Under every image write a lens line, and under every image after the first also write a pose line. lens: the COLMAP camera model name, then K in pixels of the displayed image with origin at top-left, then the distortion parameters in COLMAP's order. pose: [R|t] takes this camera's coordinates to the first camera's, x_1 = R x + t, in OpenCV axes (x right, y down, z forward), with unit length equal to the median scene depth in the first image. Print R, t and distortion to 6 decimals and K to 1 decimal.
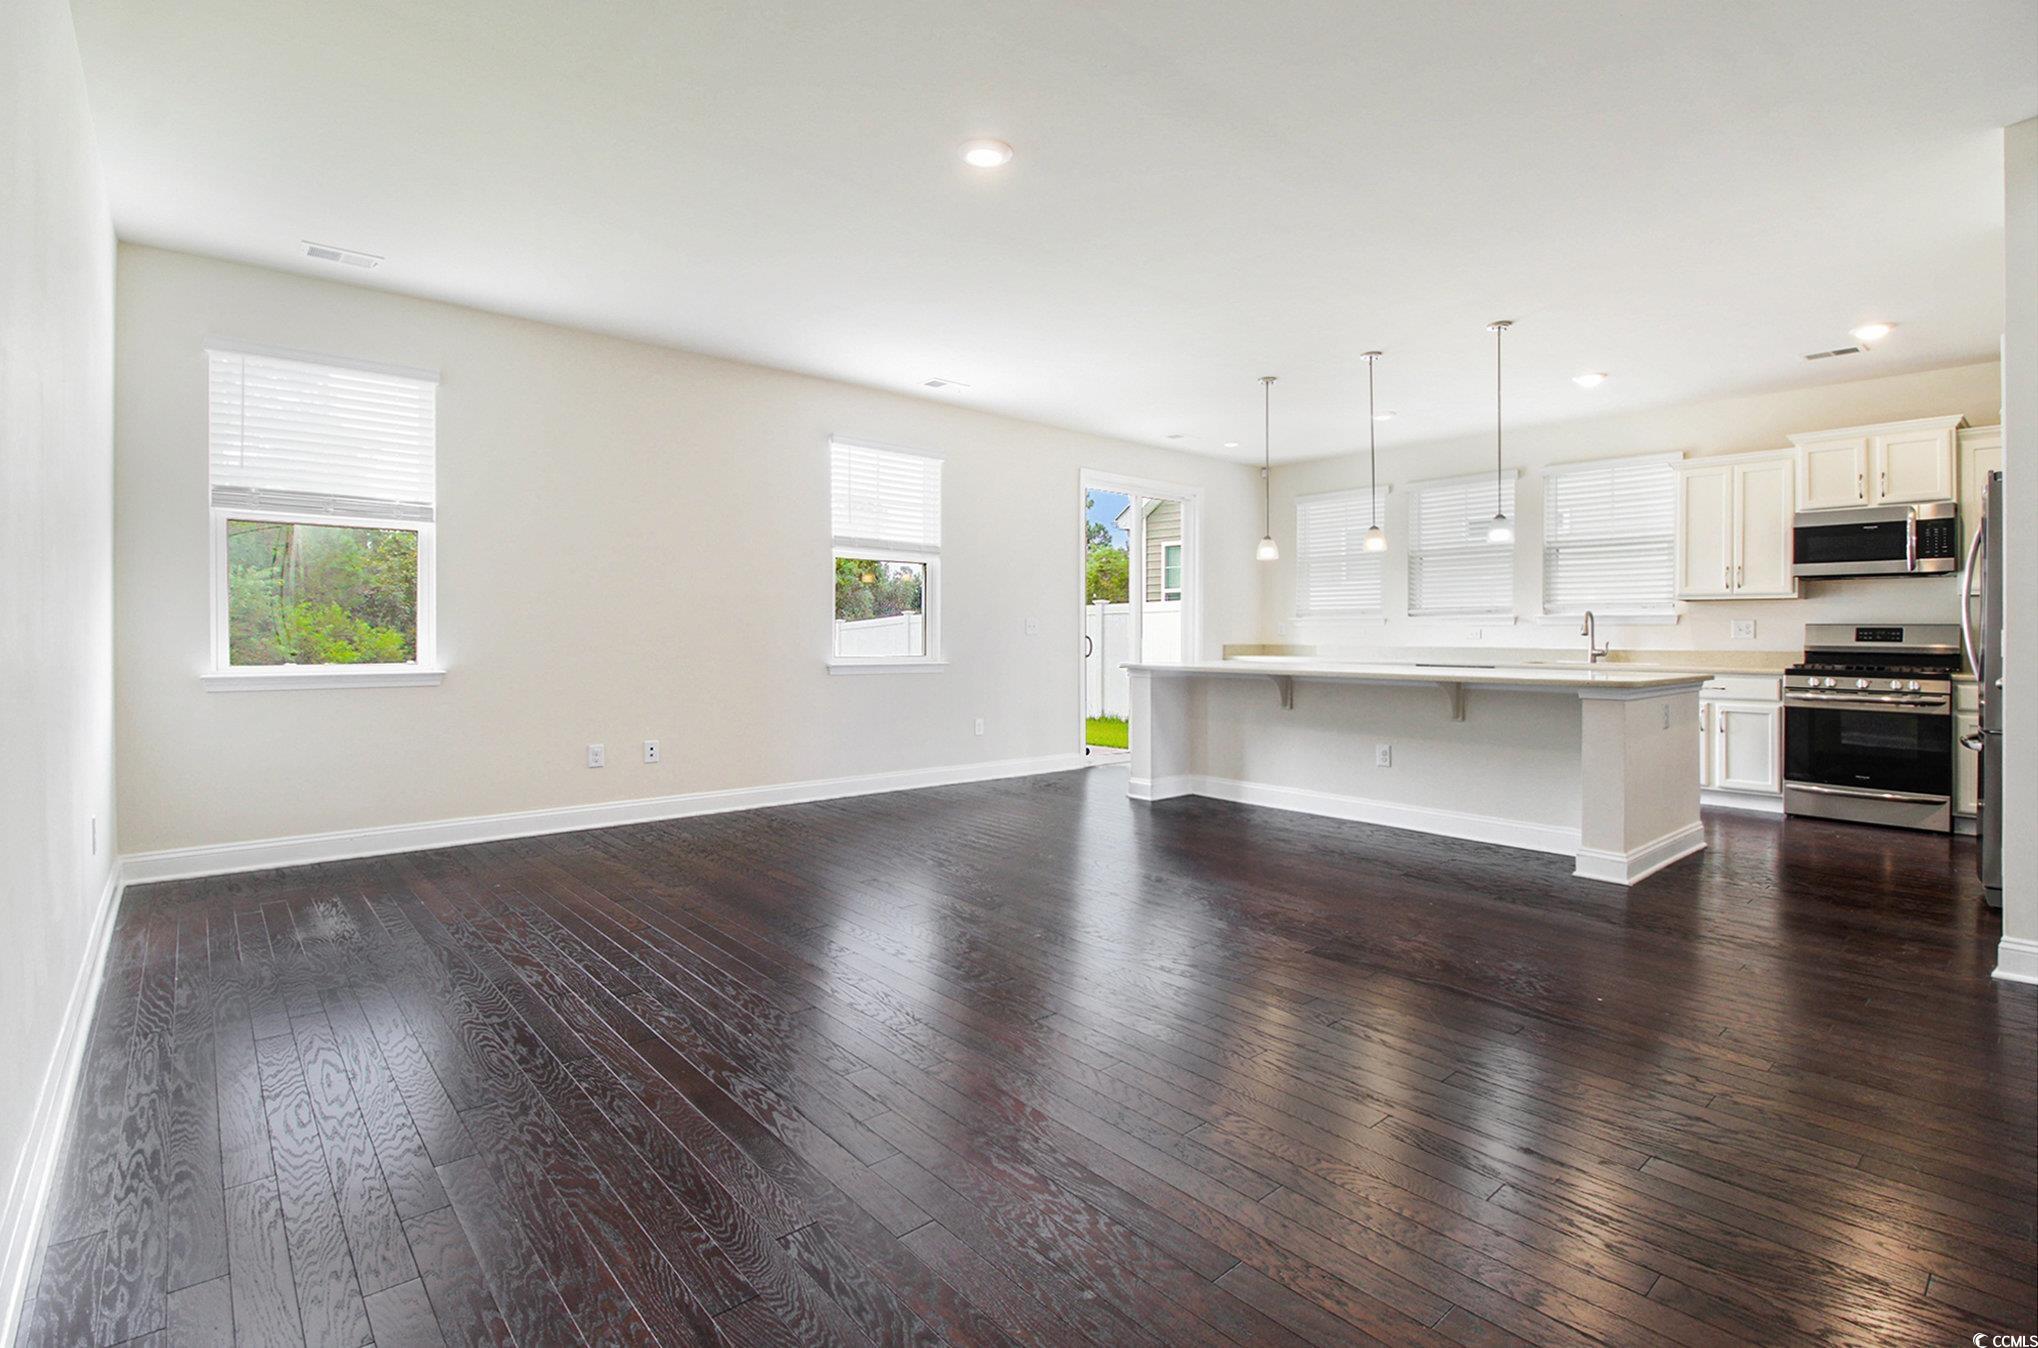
lens RADIAL K [[954.5, 0, 1039.4], [0, 954.5, 631.6], [0, 0, 1]] dist [-0.003162, -0.002606]
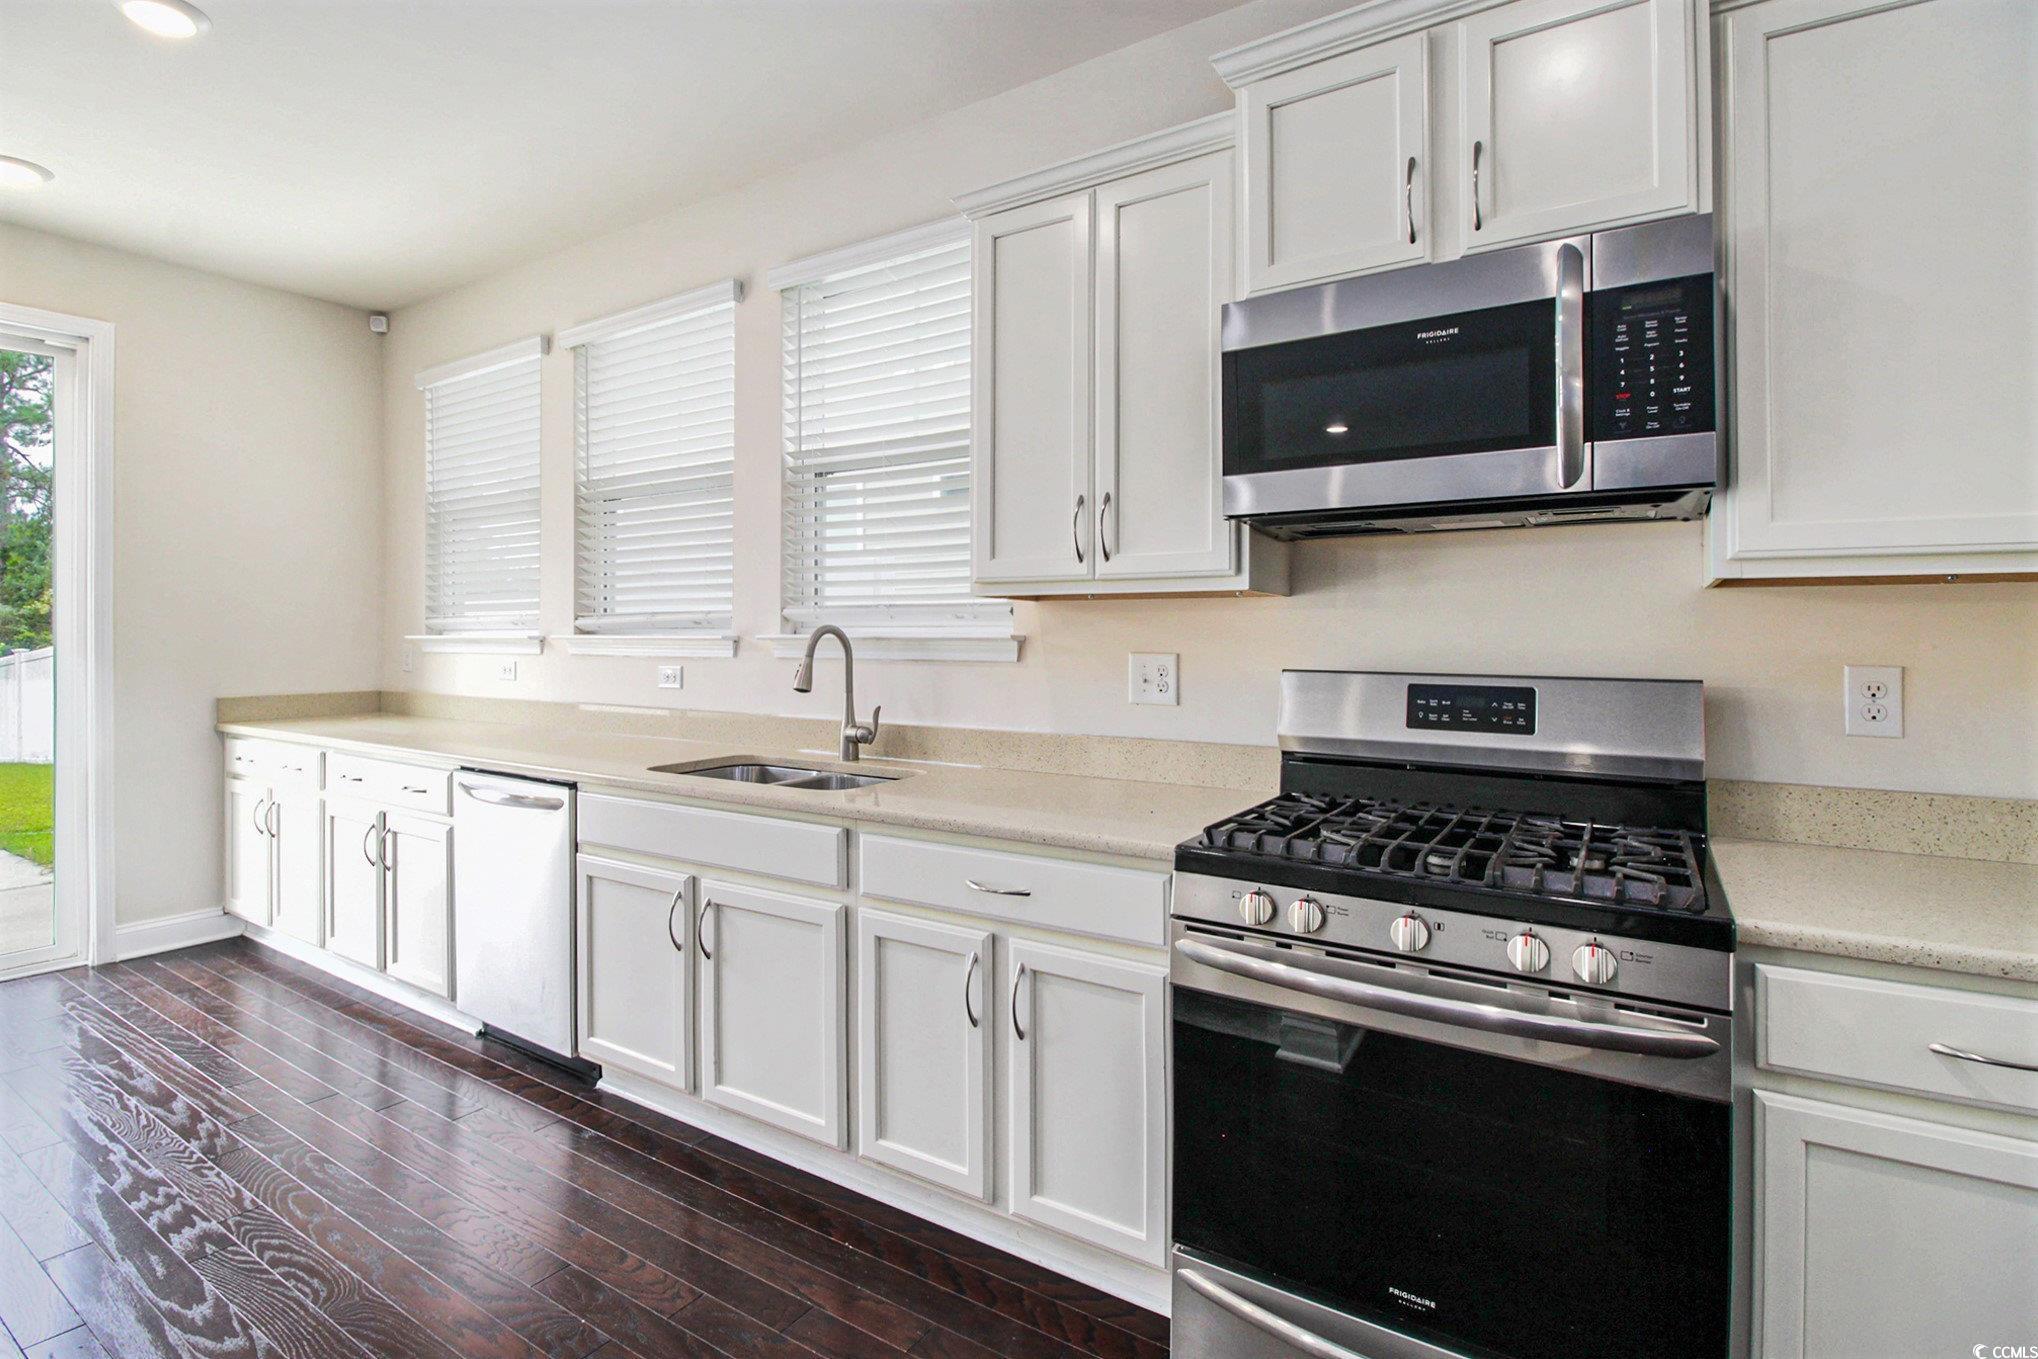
lens RADIAL K [[959.6, 0, 1011.8], [0, 959.6, 635.0], [0, 0, 1]] dist [-0.008550, -0.003321]
pose [[0.962699, -0.004706, 0.270533, 0.657677], [0.004104, 0.999988, 0.002793, -0.022493], [-0.270543, -0.001578, 0.962707, 0.742506]]
